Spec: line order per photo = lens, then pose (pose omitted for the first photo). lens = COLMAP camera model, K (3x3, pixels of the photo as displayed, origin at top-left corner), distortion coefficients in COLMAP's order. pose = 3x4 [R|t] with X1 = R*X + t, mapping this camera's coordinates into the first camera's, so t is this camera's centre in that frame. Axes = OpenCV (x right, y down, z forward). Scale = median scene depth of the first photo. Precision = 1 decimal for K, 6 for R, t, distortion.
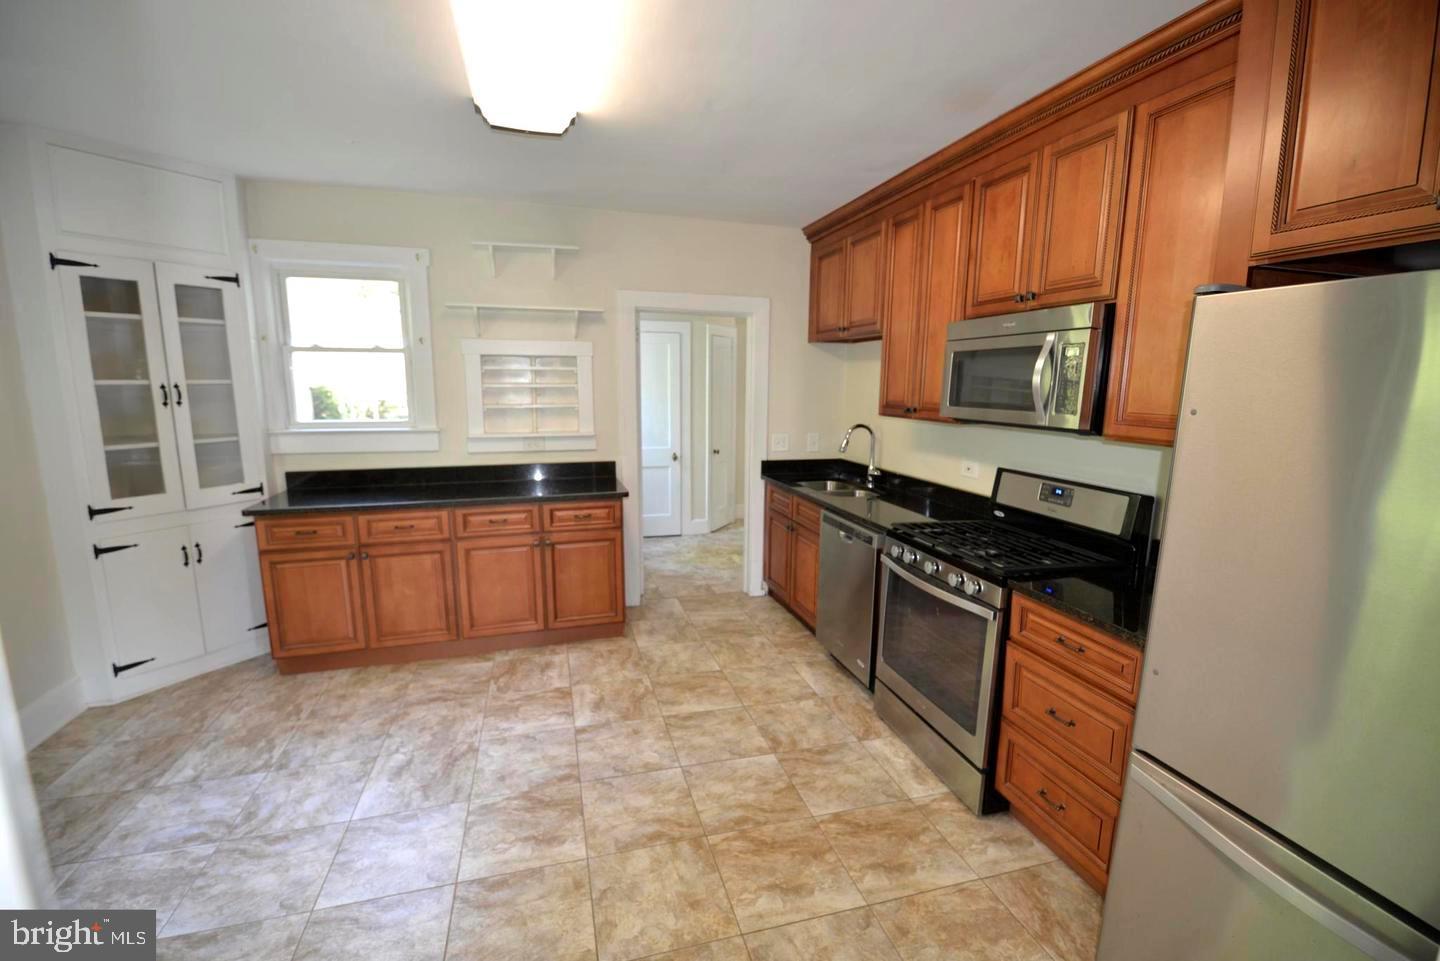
lens RADIAL K [[630.1, 0, 717.4], [0, 630.1, 472.2], [0, 0, 1]] dist [-0.002025, -0.008004]
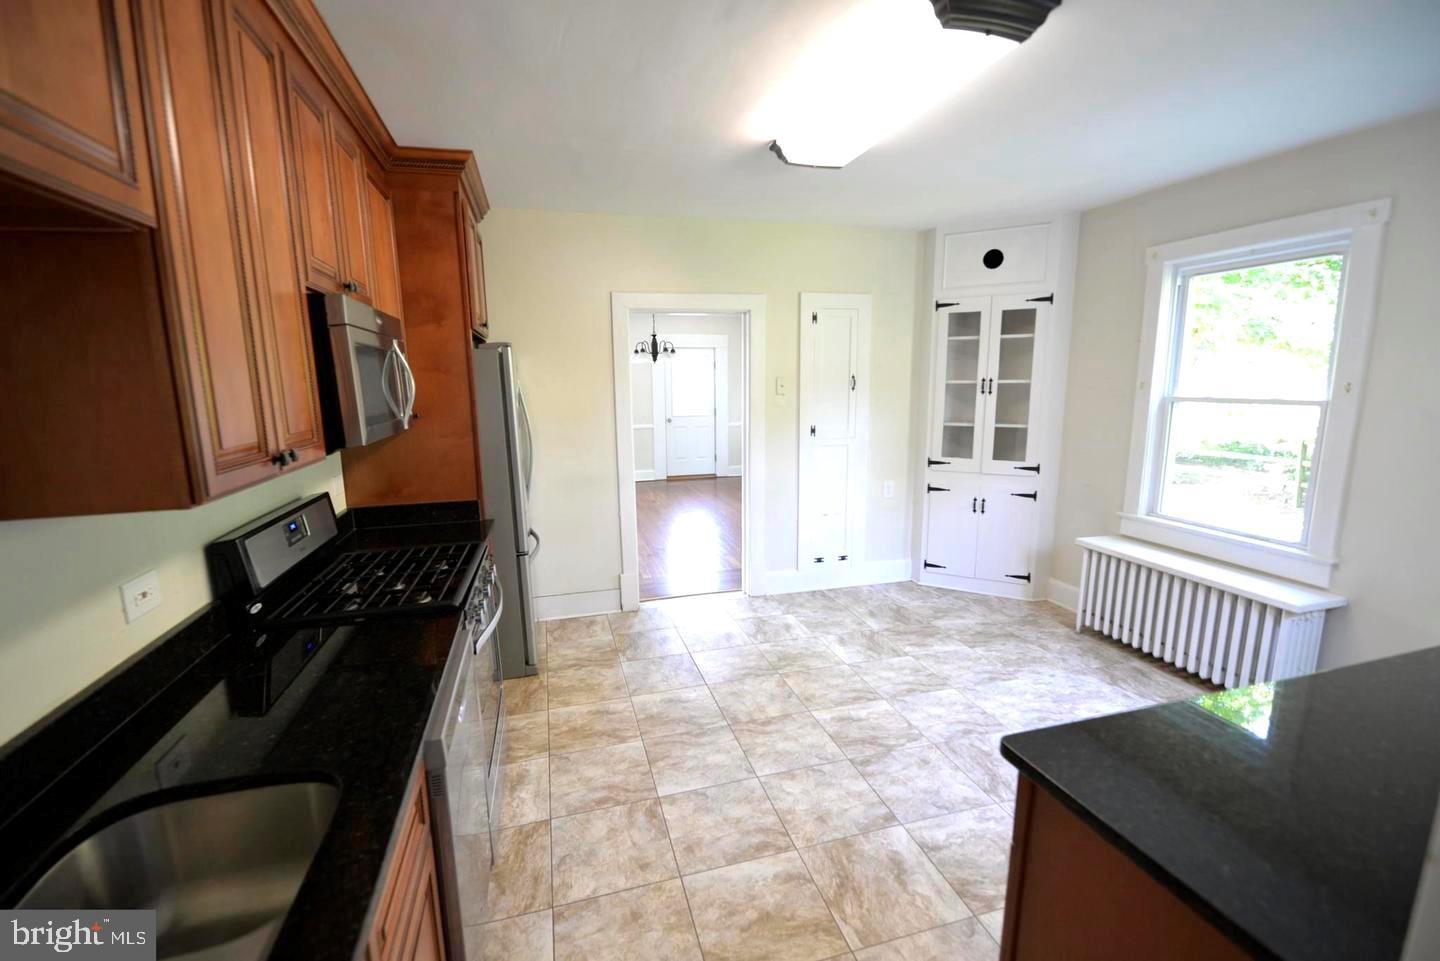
lens RADIAL K [[630.1, 0, 717.4], [0, 630.1, 472.2], [0, 0, 1]] dist [-0.002025, -0.008004]
pose [[-0.999980, 0.006125, 0.001731, 0.000283], [0.006363, 0.956280, 0.292385, -0.281771], [0.000136, 0.292390, -0.956299, 1.841139]]
